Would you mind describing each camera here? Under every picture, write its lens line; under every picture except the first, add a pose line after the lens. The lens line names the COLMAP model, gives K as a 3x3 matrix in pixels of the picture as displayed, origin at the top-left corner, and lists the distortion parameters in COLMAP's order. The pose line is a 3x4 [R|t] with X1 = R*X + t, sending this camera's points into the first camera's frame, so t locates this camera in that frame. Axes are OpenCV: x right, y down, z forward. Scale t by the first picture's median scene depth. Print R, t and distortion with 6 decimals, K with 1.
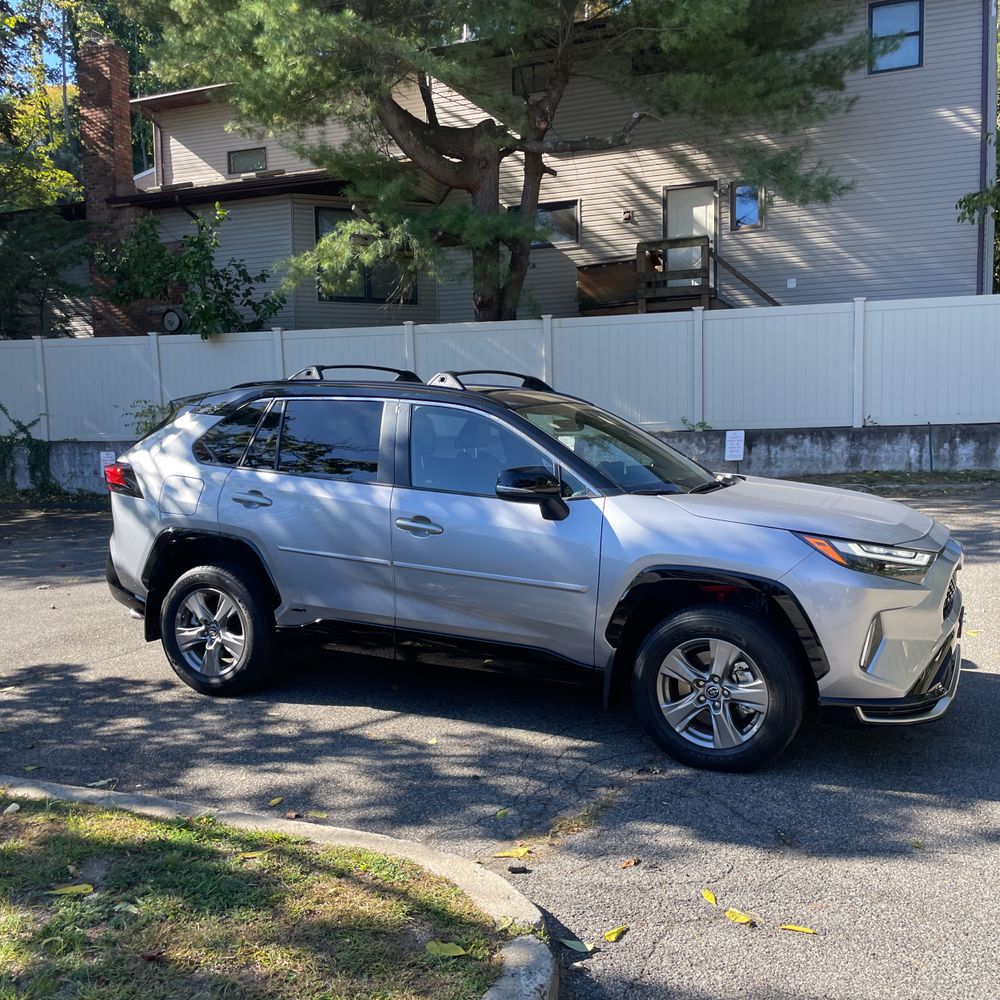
lens RADIAL K [[1044.0, 0, 500.0], [0, 1044.0, 500.0], [0, 0, 1]] dist [0.105658, -0.152755]
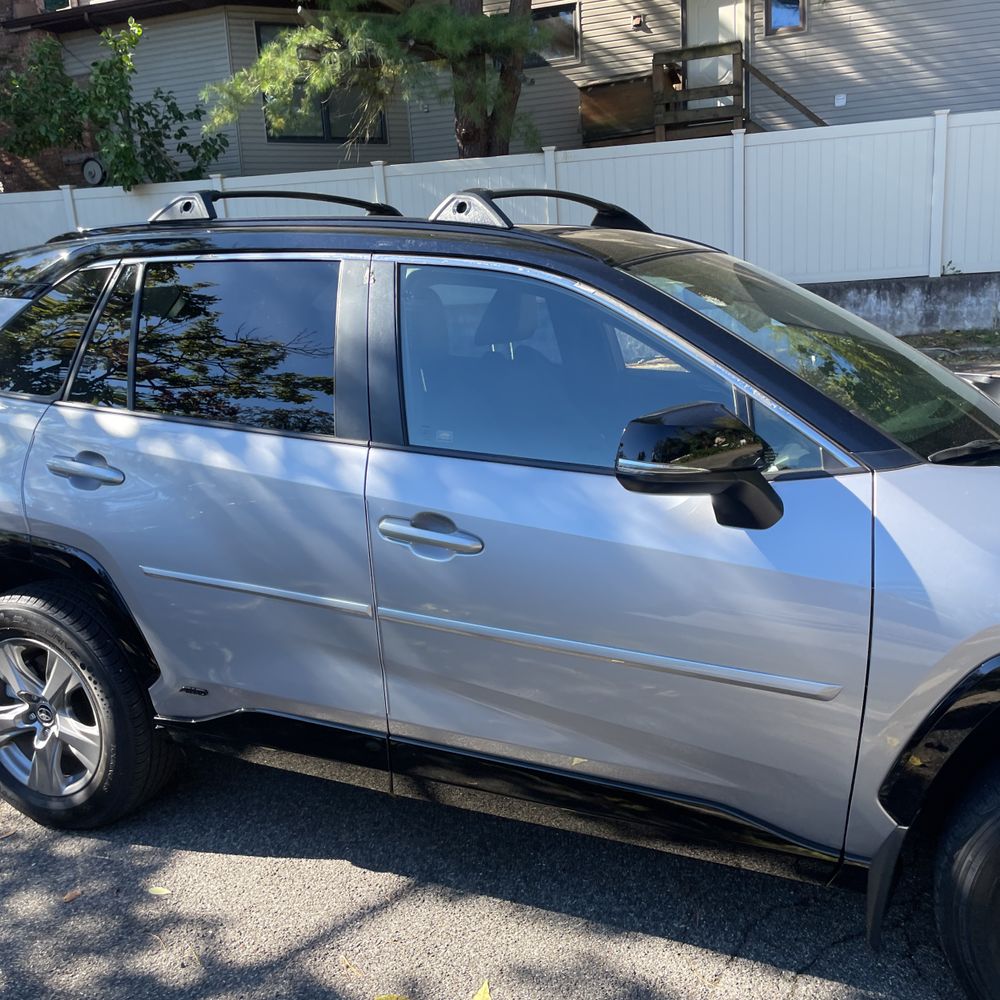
lens RADIAL K [[951.2, 0, 500.0], [0, 951.2, 500.0], [0, 0, 1]] dist [0.047314, -0.028325]
pose [[0.998917, -0.038426, 0.026228, -0.023226], [0.034018, 0.987845, 0.151673, -0.021499], [-0.031737, -0.150616, 0.988083, 0.238651]]
